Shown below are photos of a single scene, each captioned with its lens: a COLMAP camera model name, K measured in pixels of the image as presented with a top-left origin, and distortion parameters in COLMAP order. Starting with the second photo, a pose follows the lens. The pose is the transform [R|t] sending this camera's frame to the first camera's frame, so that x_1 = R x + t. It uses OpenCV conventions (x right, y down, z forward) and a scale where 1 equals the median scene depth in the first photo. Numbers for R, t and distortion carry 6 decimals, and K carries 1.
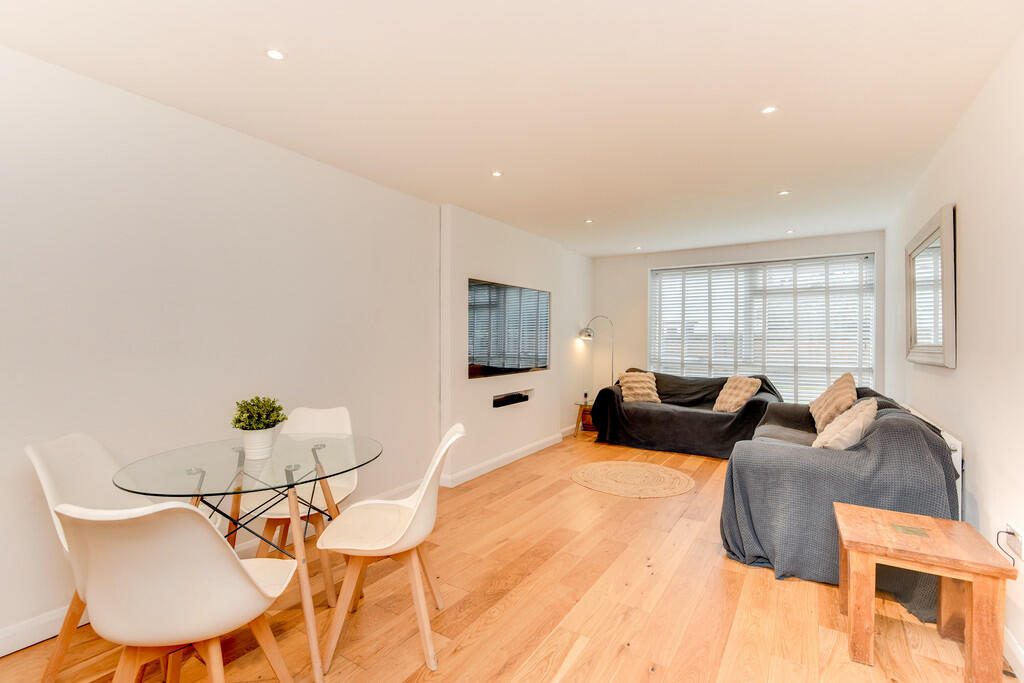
lens RADIAL K [[463.6, 0, 510.7], [0, 463.6, 339.3], [0, 0, 1]] dist [0.000421, -0.000303]
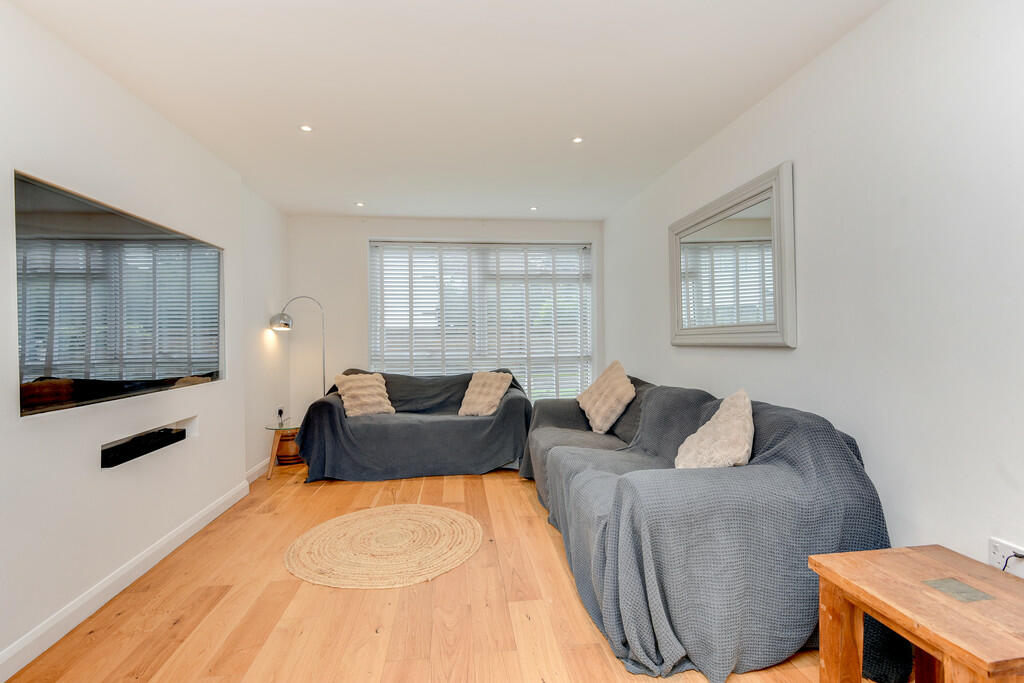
lens RADIAL K [[463.6, 0, 510.7], [0, 463.6, 339.3], [0, 0, 1]] dist [0.000421, -0.000303]
pose [[0.769333, -0.015321, 0.638665, -0.013819], [0.013926, 0.999877, 0.007211, 0.015102], [-0.638697, 0.003346, 0.769451, 0.307998]]
